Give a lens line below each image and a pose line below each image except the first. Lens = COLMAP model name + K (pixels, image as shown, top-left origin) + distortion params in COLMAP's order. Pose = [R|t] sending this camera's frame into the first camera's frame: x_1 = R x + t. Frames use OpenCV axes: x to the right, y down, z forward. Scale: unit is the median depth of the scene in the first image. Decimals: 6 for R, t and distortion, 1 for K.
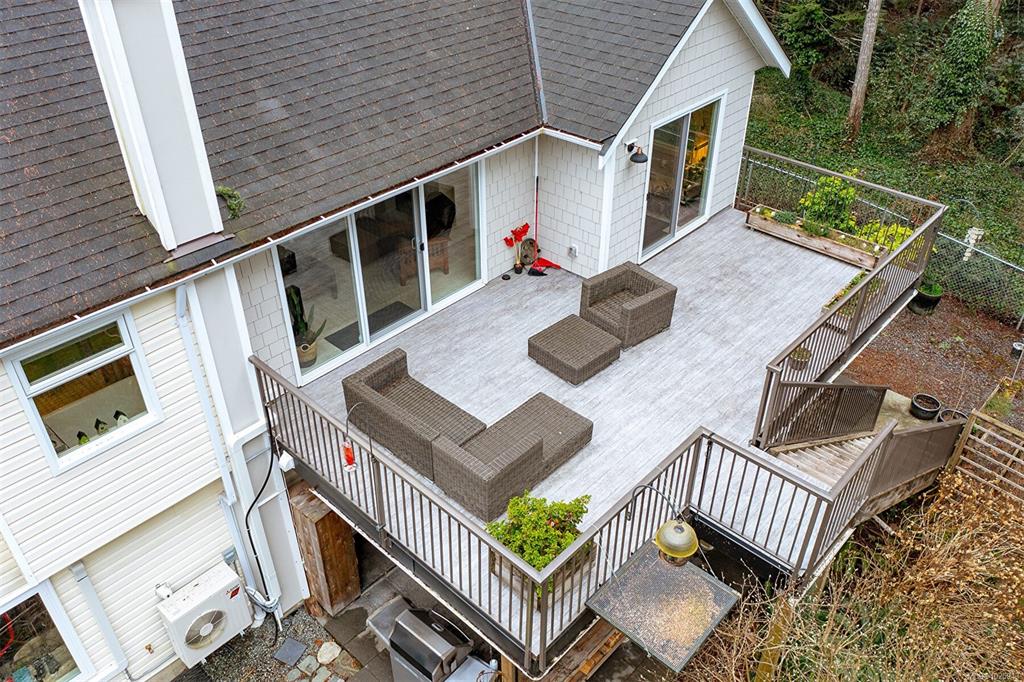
lens RADIAL K [[821.6, 0, 512.0], [0, 821.6, 341.0], [0, 0, 1]] dist [-0.004983, -0.000790]
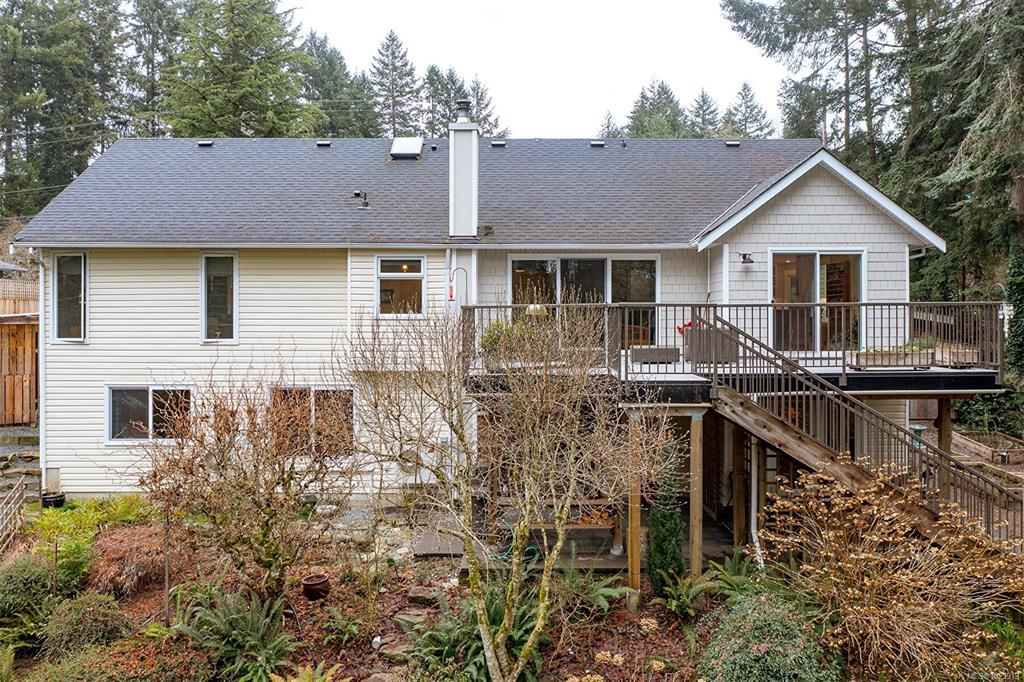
lens RADIAL K [[821.6, 0, 512.0], [0, 821.6, 341.0], [0, 0, 1]] dist [-0.004983, -0.000790]
pose [[0.691070, -0.002114, -0.722784, 1.304056], [-0.419511, 0.813150, -0.403482, 0.942137], [0.588585, 0.582050, 0.561057, -0.010213]]
